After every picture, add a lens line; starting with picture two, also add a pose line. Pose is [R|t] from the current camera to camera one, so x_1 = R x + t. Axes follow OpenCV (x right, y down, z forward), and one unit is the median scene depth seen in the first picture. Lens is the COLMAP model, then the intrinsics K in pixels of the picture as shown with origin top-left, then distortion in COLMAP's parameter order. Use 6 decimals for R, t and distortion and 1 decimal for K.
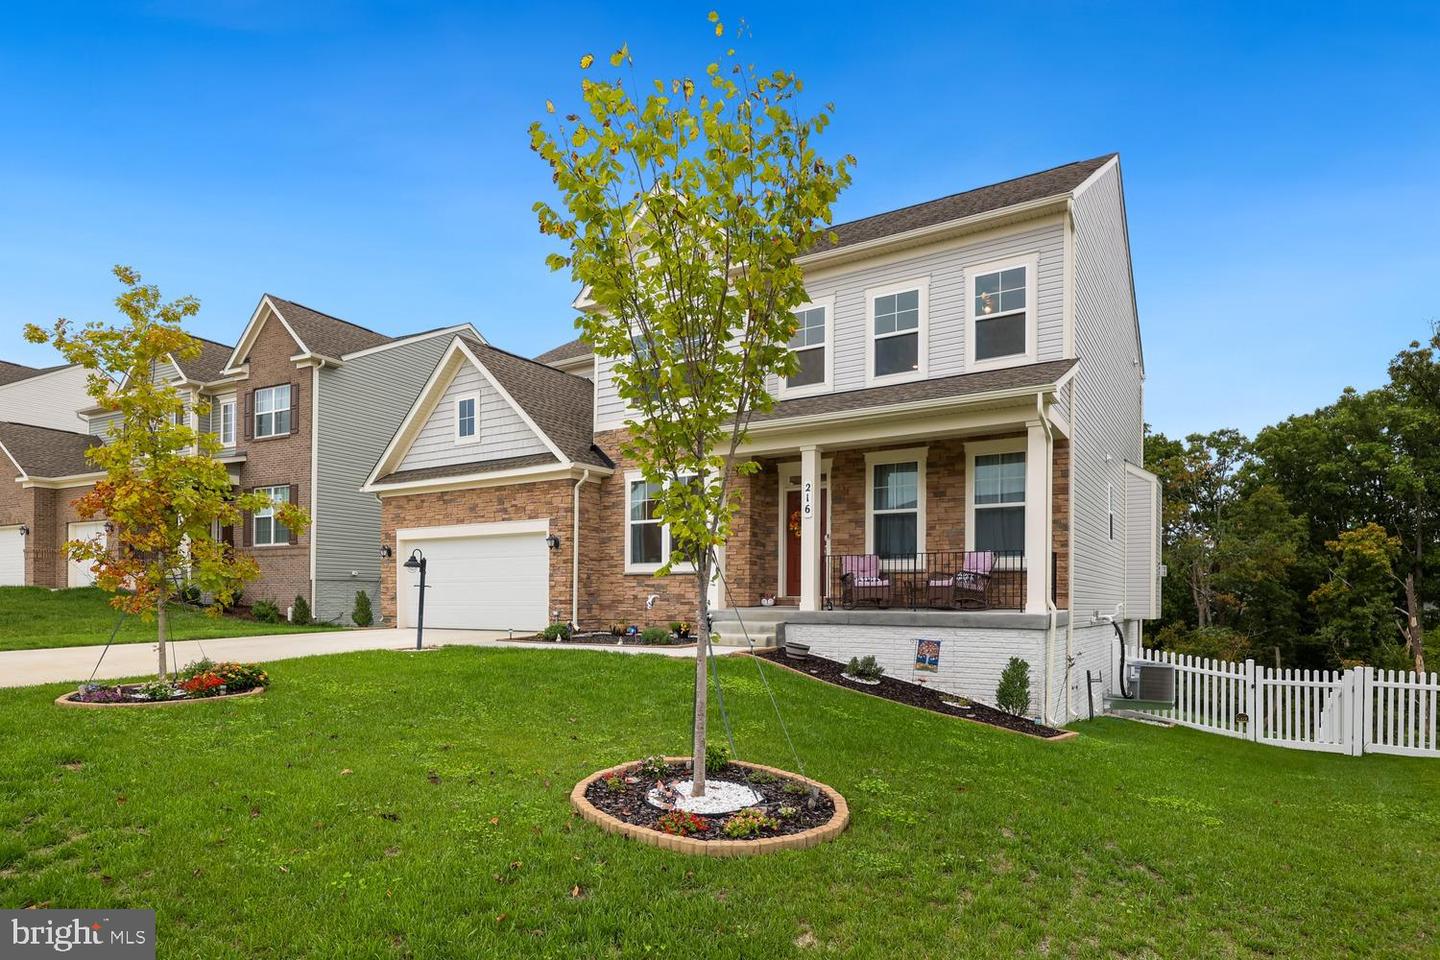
lens RADIAL K [[758.3, 0, 720.0], [0, 758.3, 480.0], [0, 0, 1]] dist [-0.000941, -0.000048]
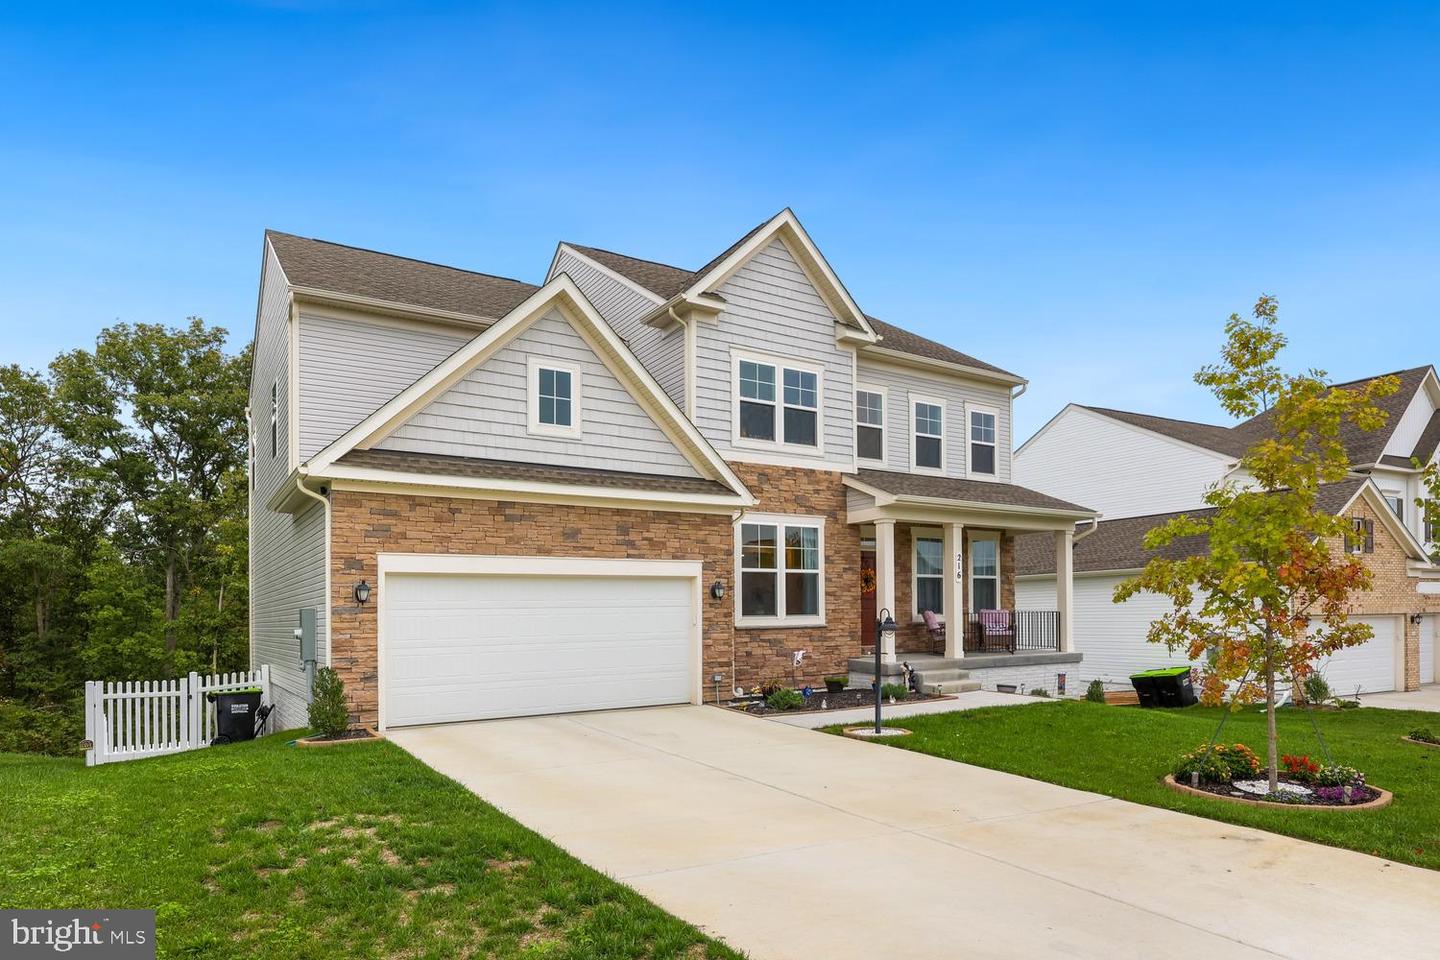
lens RADIAL K [[827.6, 0, 720.0], [0, 827.6, 480.0], [0, 0, 1]] dist [0.000812, 0.000054]
pose [[0.444723, 0.135889, 0.885300, -1.005480], [-0.120849, 0.988489, -0.091020, 0.043562], [-0.887478, -0.066509, 0.456026, 0.588048]]
